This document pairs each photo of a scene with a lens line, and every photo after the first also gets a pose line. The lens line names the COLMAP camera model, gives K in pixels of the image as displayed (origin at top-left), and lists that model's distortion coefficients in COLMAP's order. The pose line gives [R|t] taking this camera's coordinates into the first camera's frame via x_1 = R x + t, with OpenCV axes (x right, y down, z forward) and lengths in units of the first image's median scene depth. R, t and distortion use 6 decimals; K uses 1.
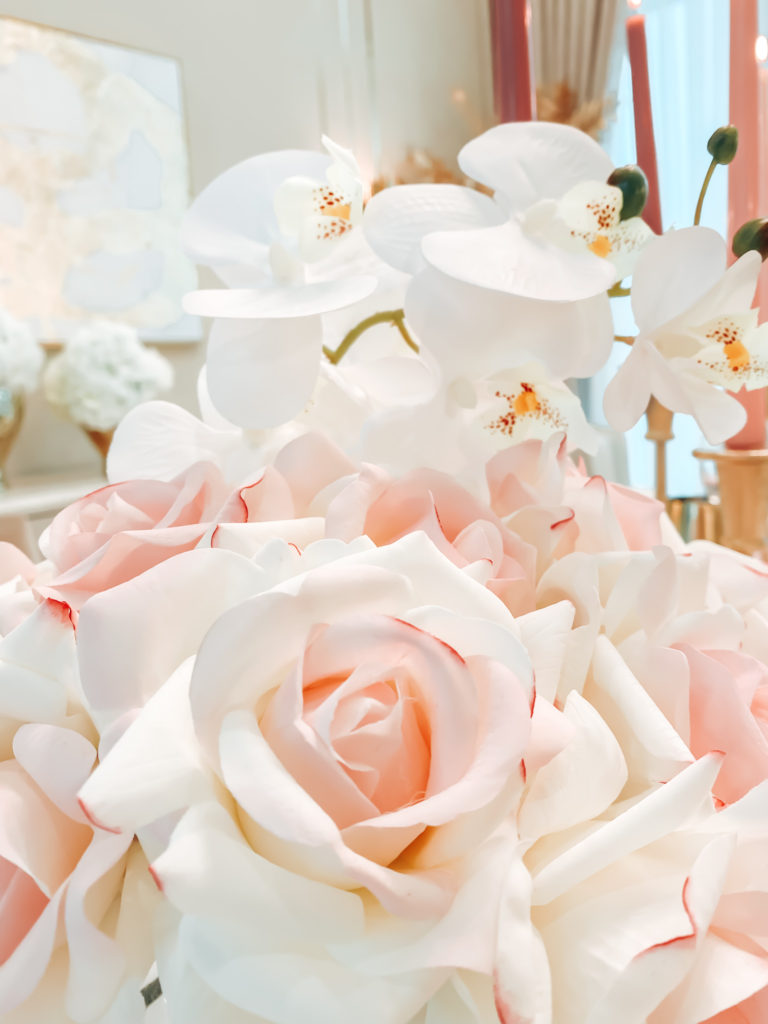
lens RADIAL K [[851.4, 0, 382.2], [0, 851.4, 472.4], [0, 0, 1]] dist [0.006416, 0.000578]
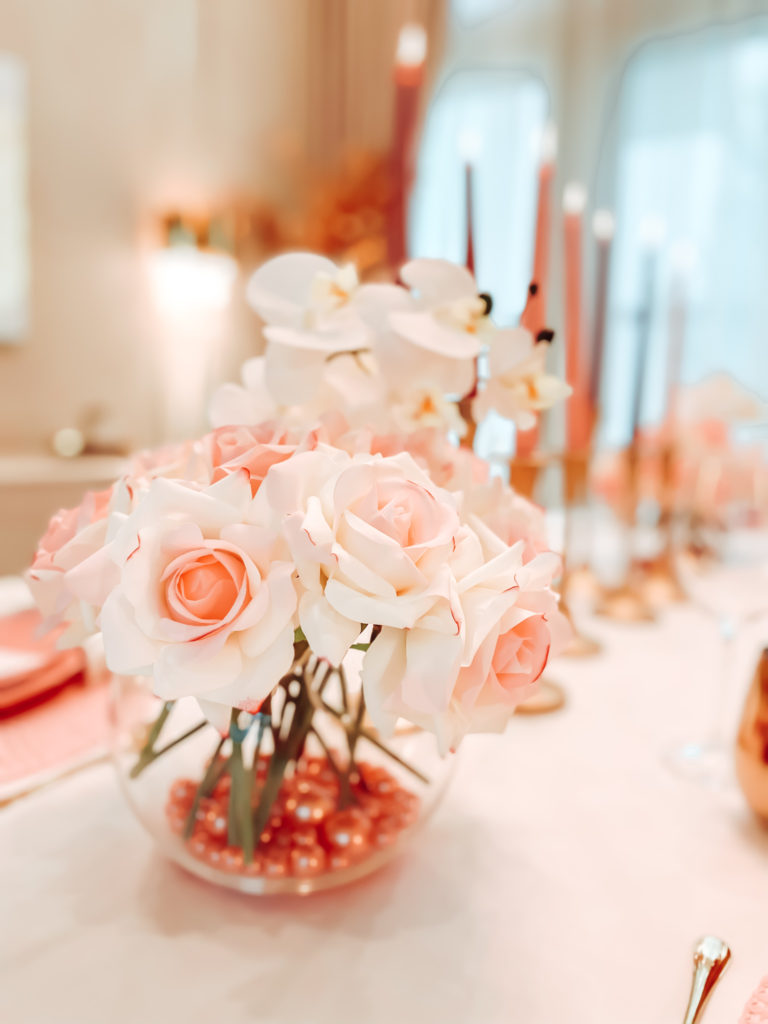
lens RADIAL K [[775.6, 0, 384.0], [0, 775.6, 512.0], [0, 0, 1]] dist [0.003276, 0.002618]
pose [[0.963812, 0.064358, 0.258696, -0.386455], [-0.070533, 0.997402, 0.014652, 0.146115], [-0.257081, -0.032368, 0.965848, -0.711765]]
